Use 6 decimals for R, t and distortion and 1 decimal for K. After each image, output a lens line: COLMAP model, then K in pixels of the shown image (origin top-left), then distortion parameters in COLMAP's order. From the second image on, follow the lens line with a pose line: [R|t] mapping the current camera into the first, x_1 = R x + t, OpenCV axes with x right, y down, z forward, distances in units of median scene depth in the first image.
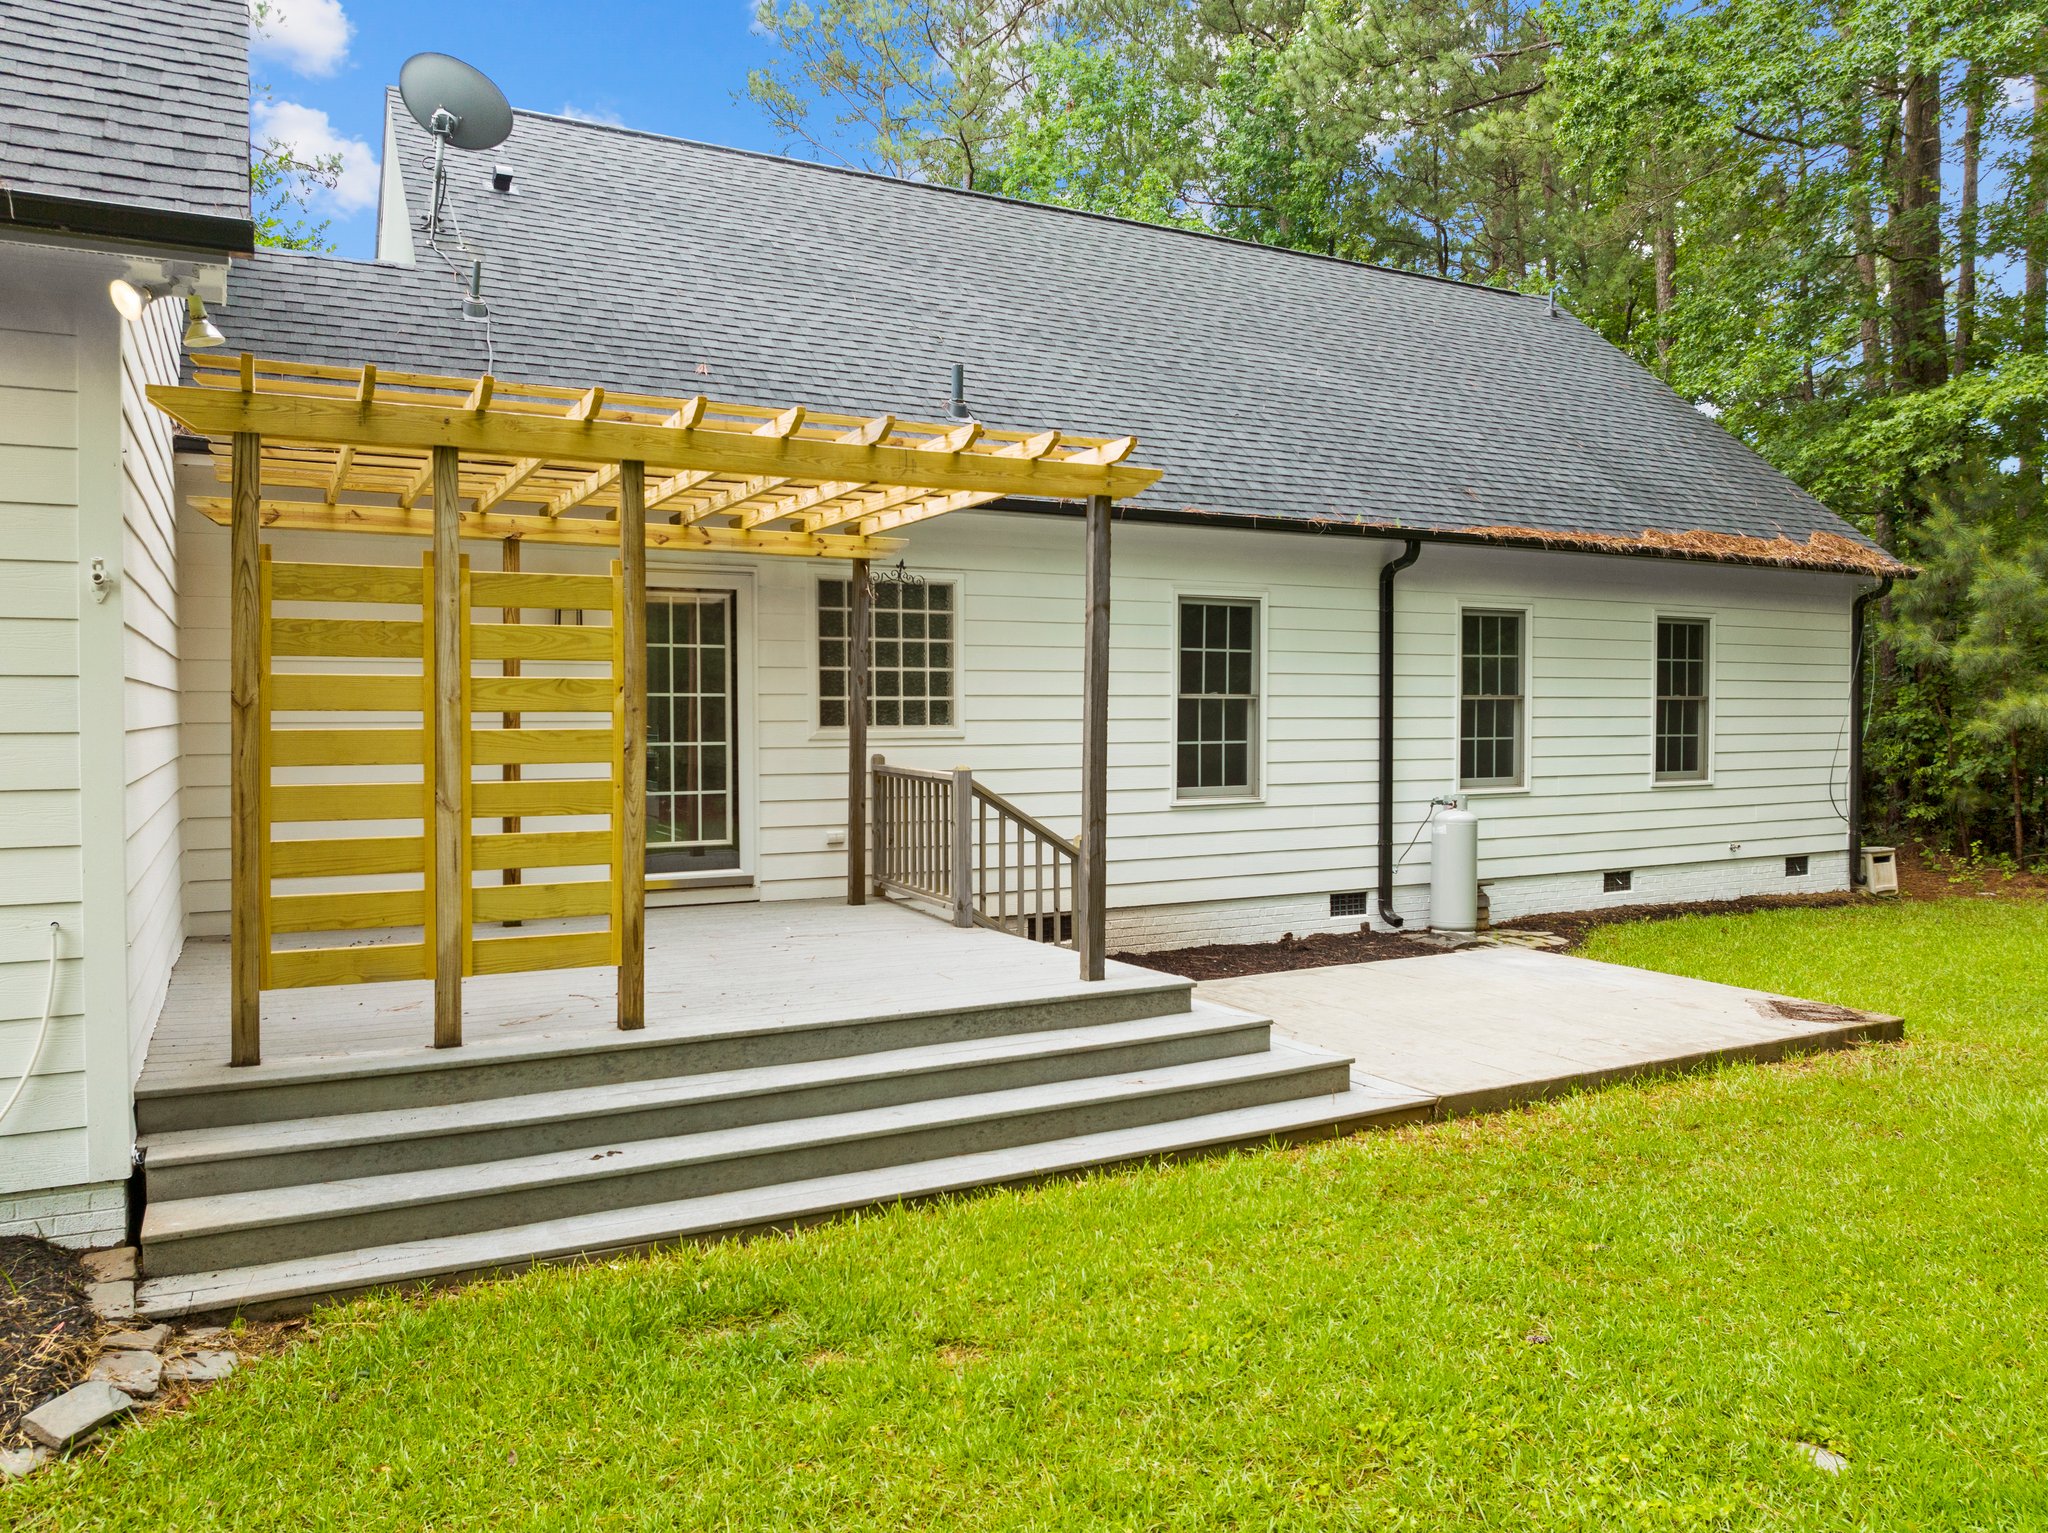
lens RADIAL K [[1425.0, 0, 1012.9], [0, 1425.0, 741.4], [0, 0, 1]] dist [-0.046110, 0.002970]
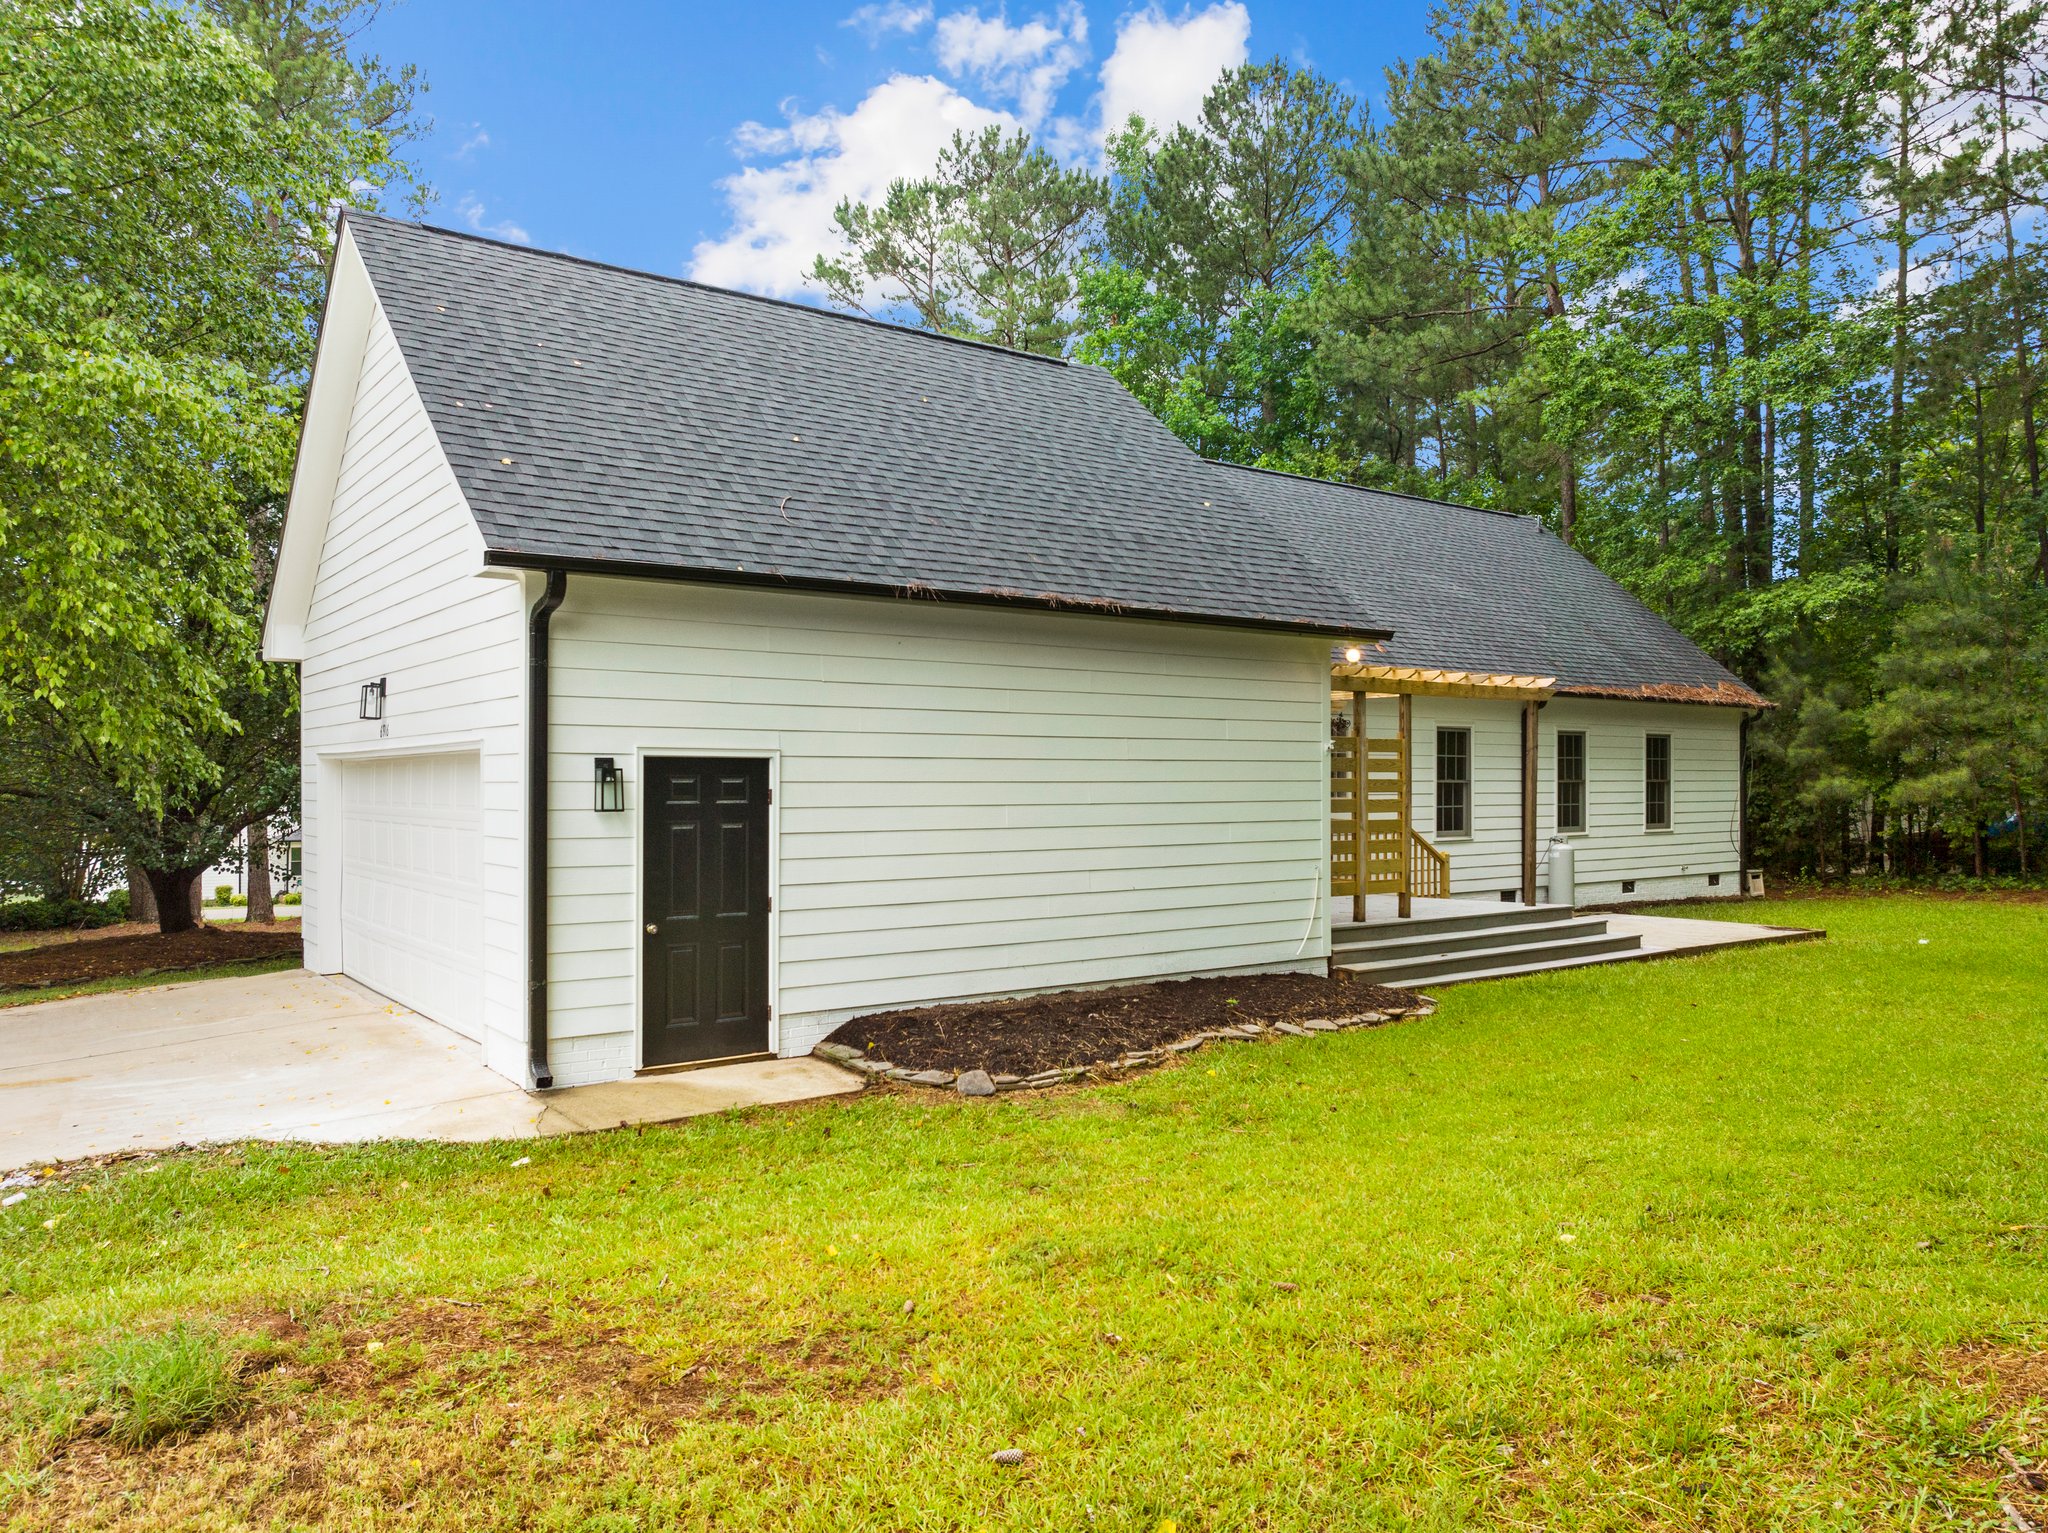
lens RADIAL K [[1439.2, 0, 1018.5], [0, 1439.2, 769.1], [0, 0, 1]] dist [-0.041523, 0.005515]
pose [[0.987232, 0.000286, 0.159286, -0.551737], [0.005062, 0.999437, -0.033166, 0.008627], [-0.159206, 0.033549, 0.986675, -0.572821]]
